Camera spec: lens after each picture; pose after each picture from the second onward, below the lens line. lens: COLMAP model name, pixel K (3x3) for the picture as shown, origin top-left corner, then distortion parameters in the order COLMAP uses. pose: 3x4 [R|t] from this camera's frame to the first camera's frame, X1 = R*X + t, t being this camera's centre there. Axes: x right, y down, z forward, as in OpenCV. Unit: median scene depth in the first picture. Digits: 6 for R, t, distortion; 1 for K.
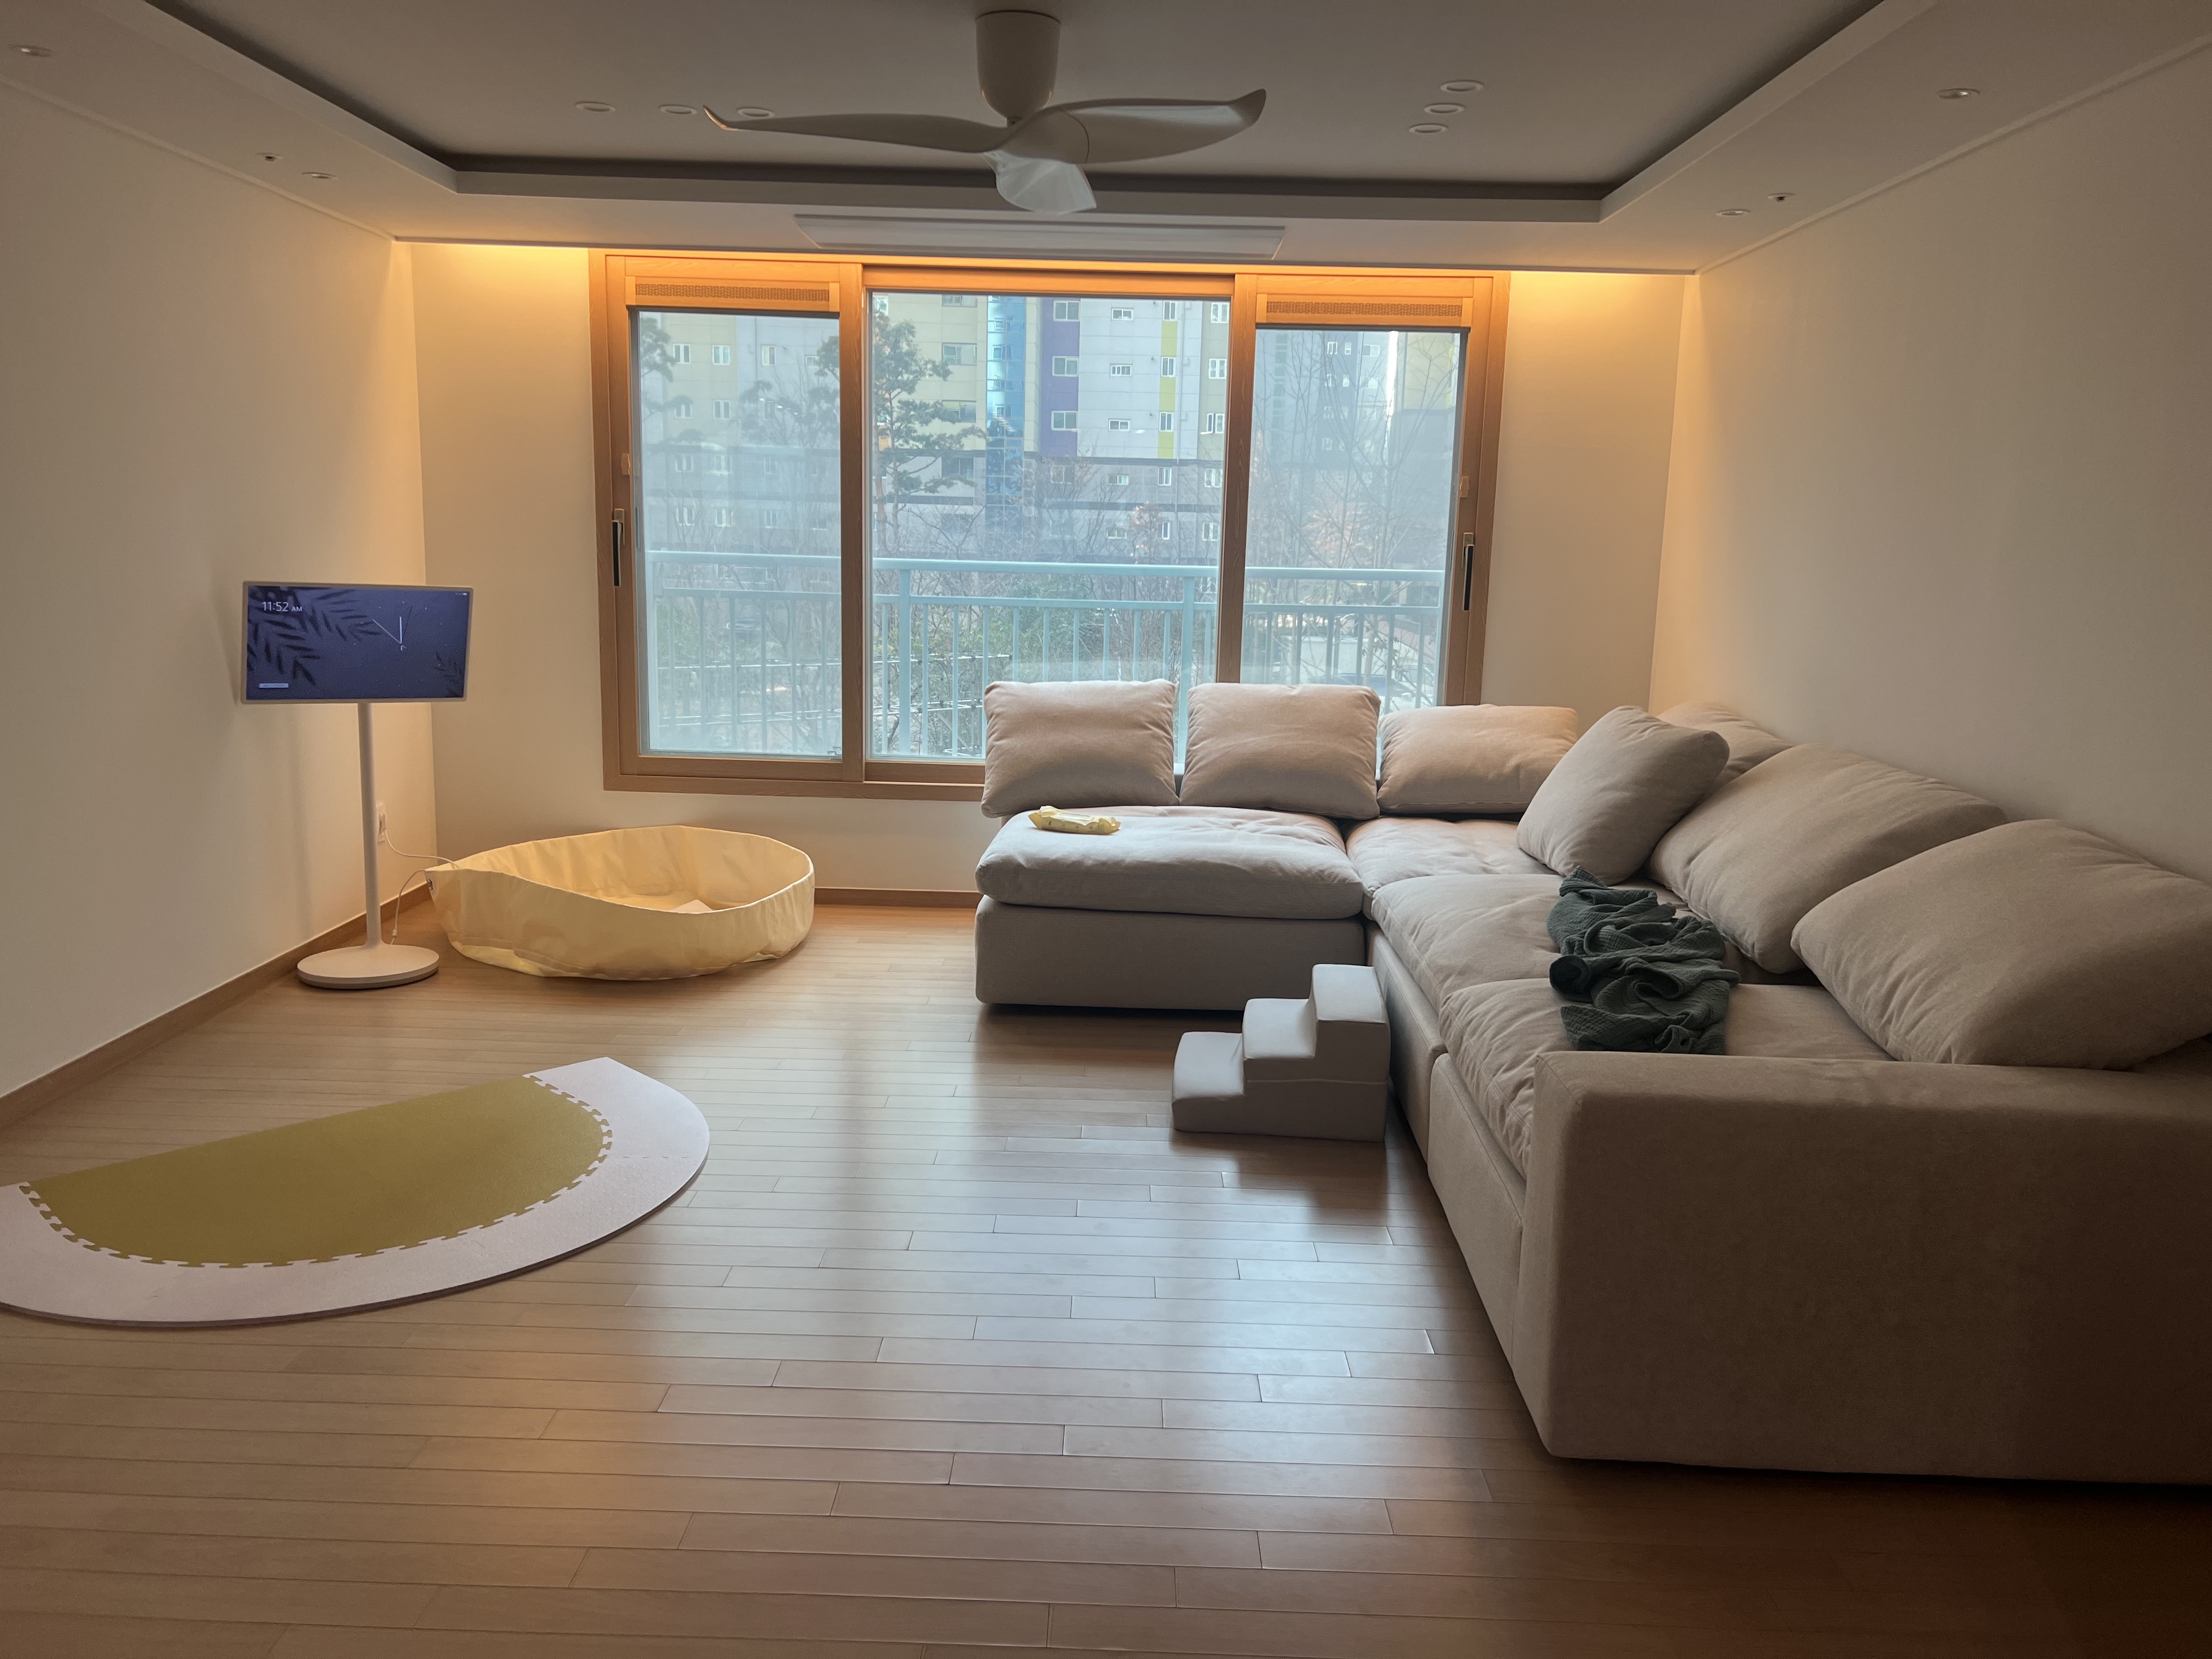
lens RADIAL K [[1662.8, 0, 1116.8], [0, 1662.8, 831.7], [0, 0, 1]] dist [0.060774, -0.070760]
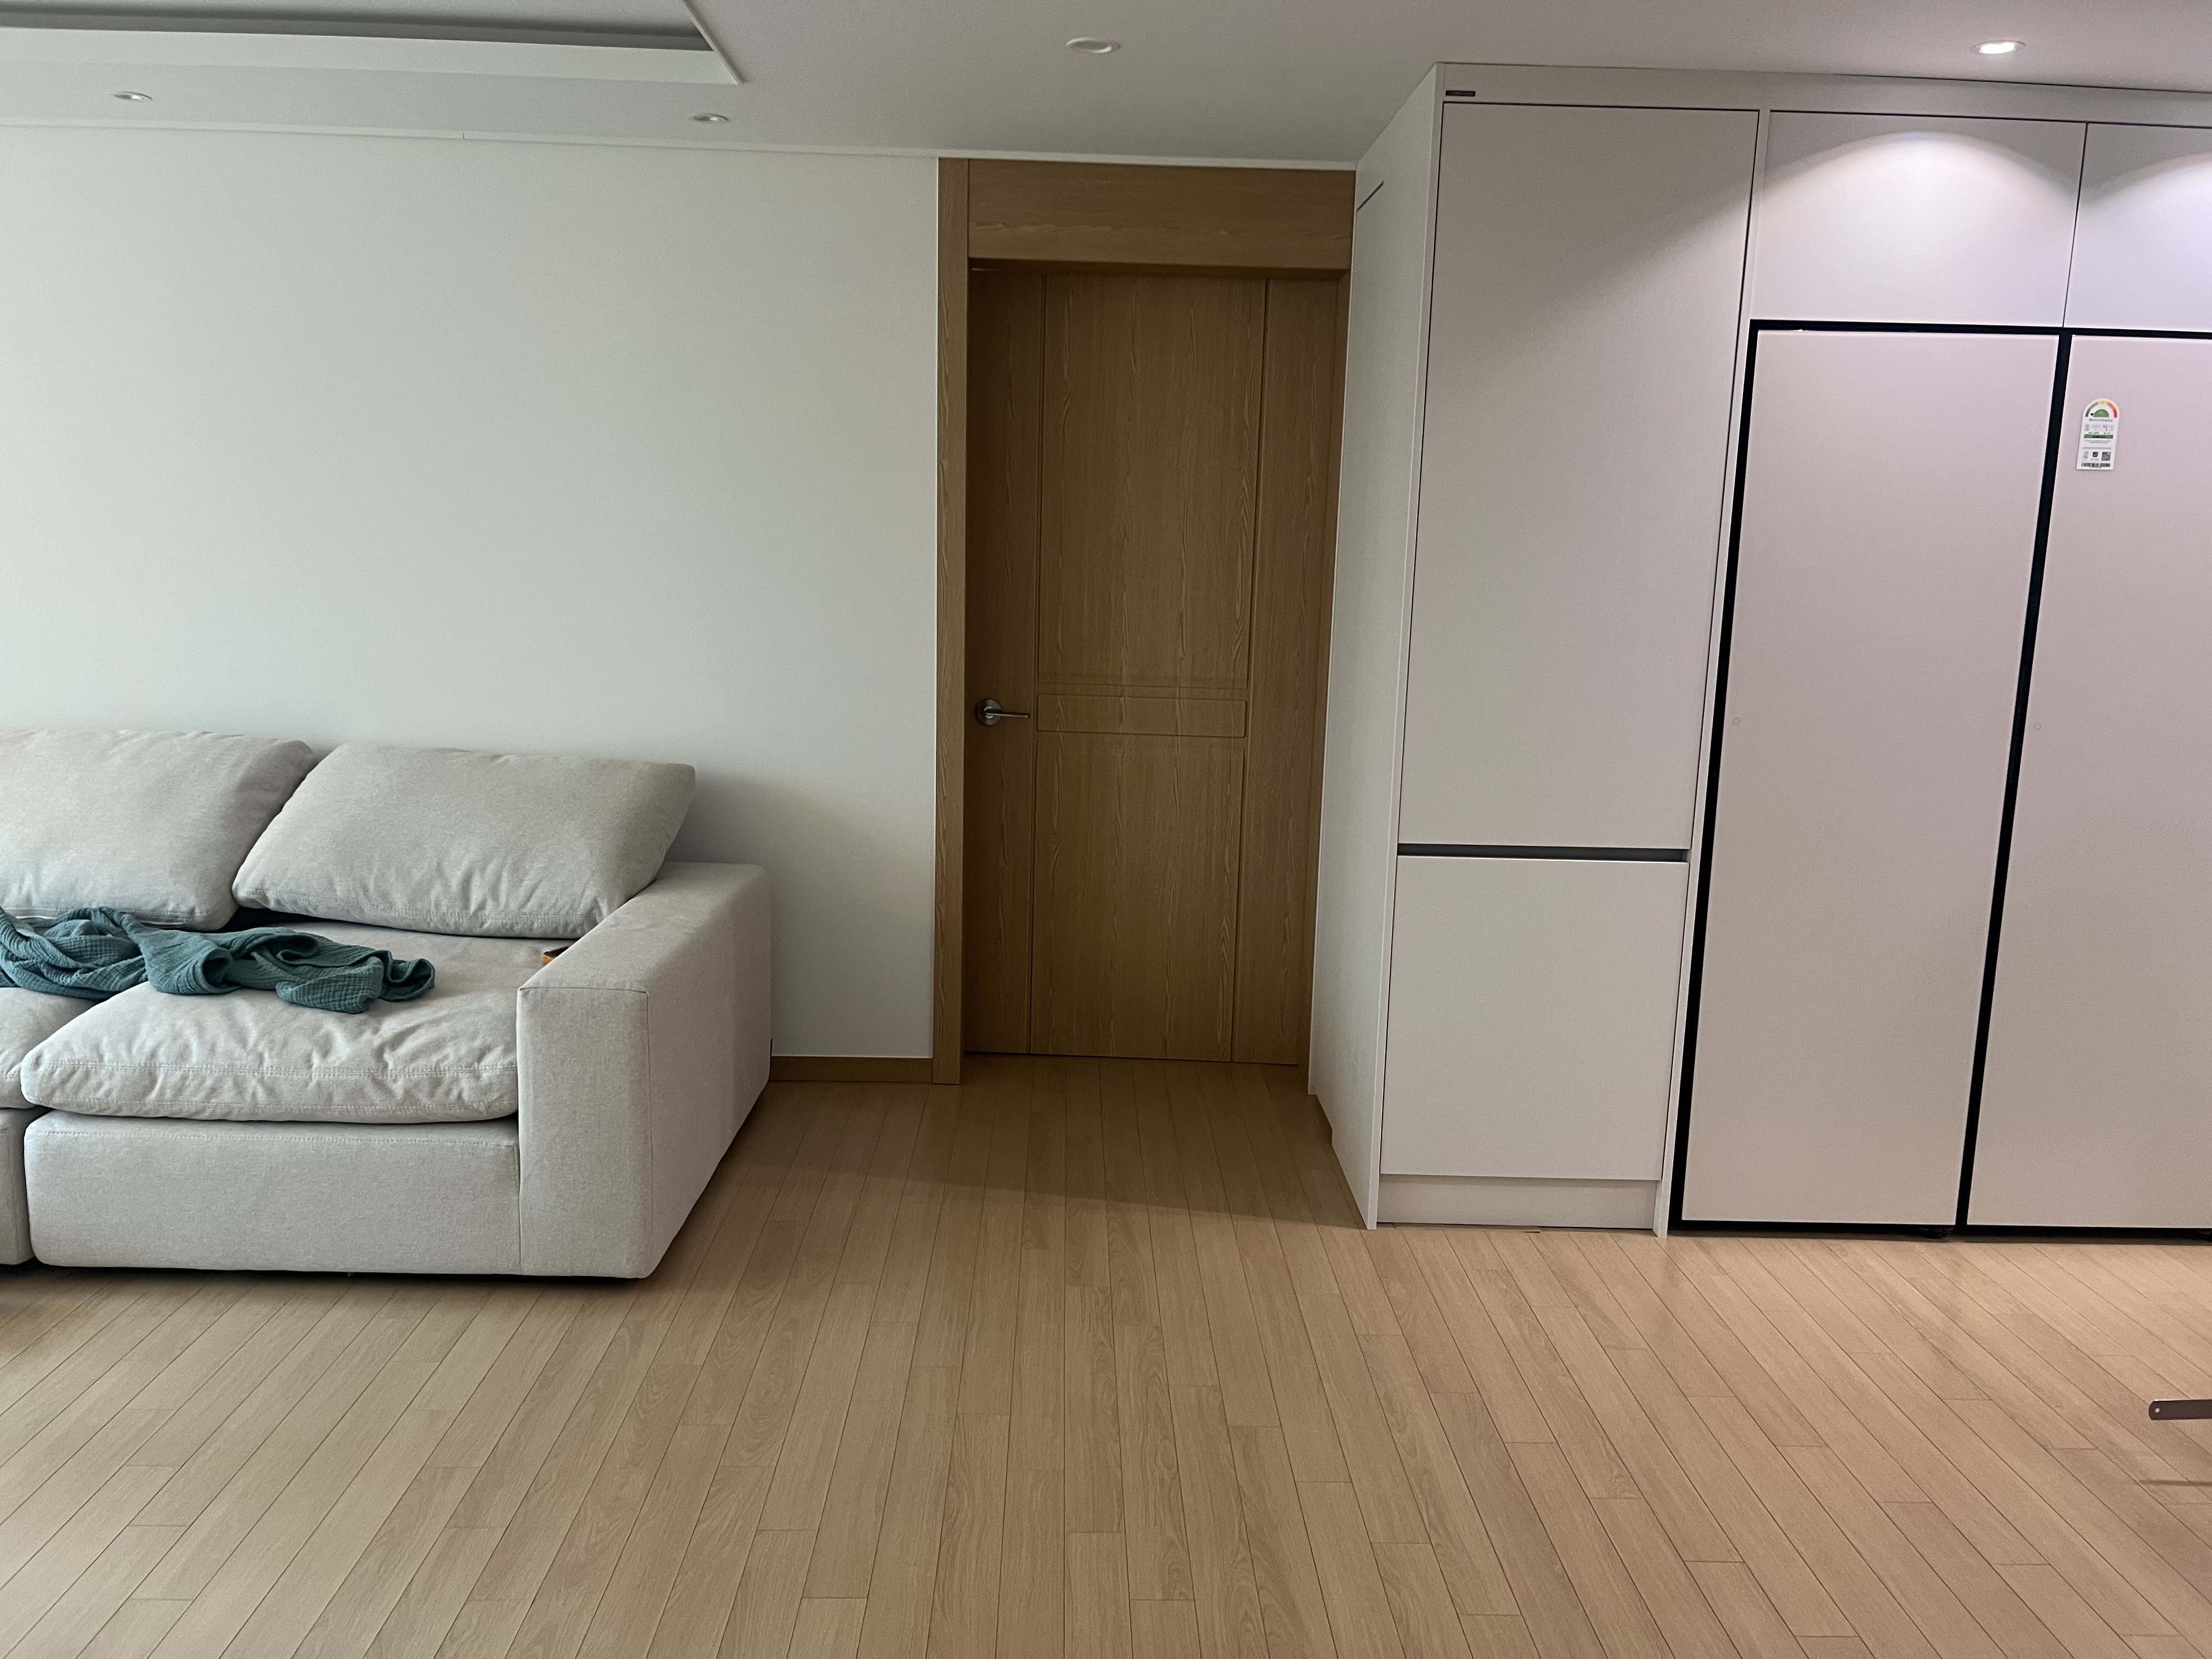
lens RADIAL K [[1662.8, 0, 1116.8], [0, 1662.8, 831.7], [0, 0, 1]] dist [0.060774, -0.070760]
pose [[-0.047392, -0.206554, 0.977287, -0.766437], [0.142503, 0.966980, 0.211287, -0.137918], [-0.988659, 0.149280, -0.016392, 0.519043]]
